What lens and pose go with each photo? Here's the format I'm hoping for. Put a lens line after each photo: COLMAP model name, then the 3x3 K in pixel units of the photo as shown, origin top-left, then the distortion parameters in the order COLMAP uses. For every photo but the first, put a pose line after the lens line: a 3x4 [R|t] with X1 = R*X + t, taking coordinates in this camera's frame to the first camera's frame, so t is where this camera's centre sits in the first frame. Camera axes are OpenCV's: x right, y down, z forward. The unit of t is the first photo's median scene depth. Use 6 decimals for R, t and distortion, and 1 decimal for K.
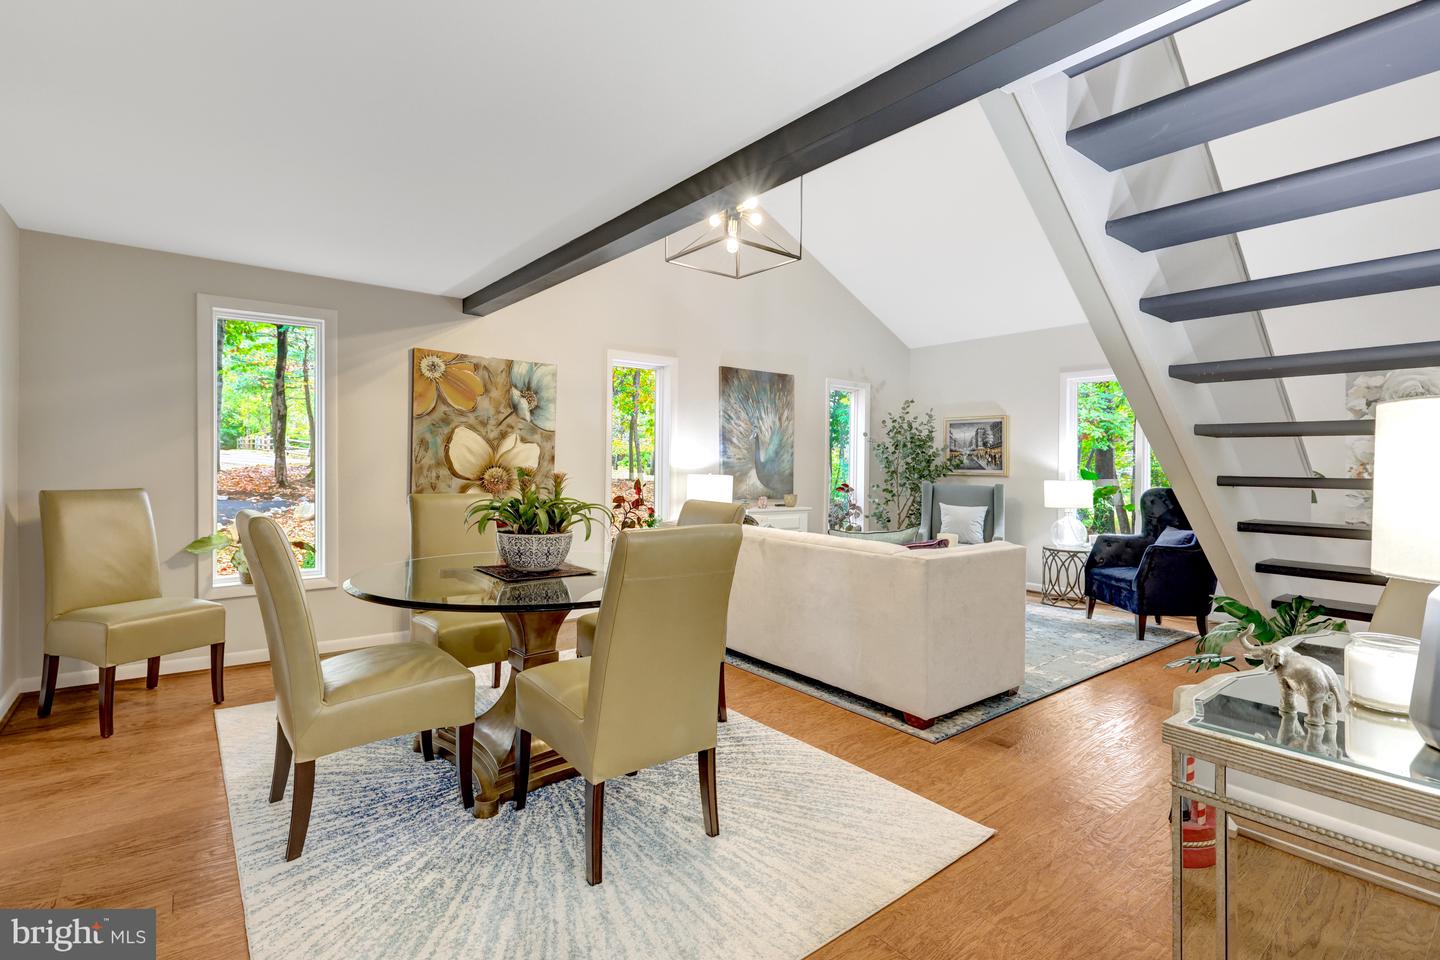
lens RADIAL K [[658.5, 0, 719.6], [0, 658.5, 471.5], [0, 0, 1]] dist [-0.005509, -0.000588]
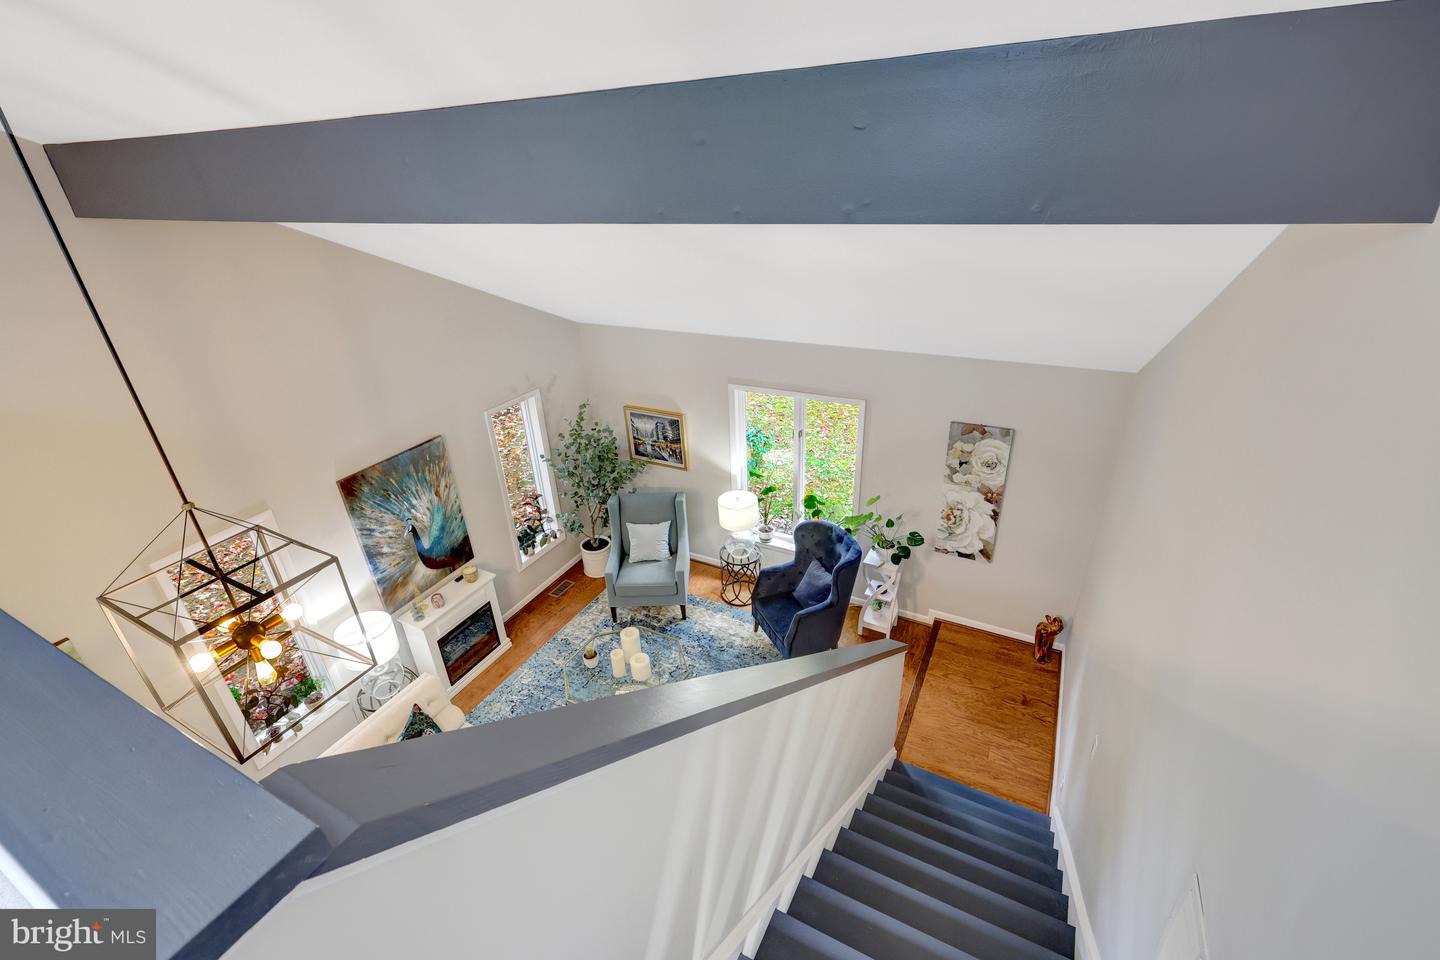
lens RADIAL K [[617.7, 0, 716.2], [0, 617.7, 480.0], [0, 0, 1]] dist [0.001348, -0.000425]
pose [[0.913179, -0.227527, 0.338134, 0.154342], [0.053195, 0.889102, 0.454608, -0.439742], [-0.404072, -0.397152, 0.824012, 0.185435]]
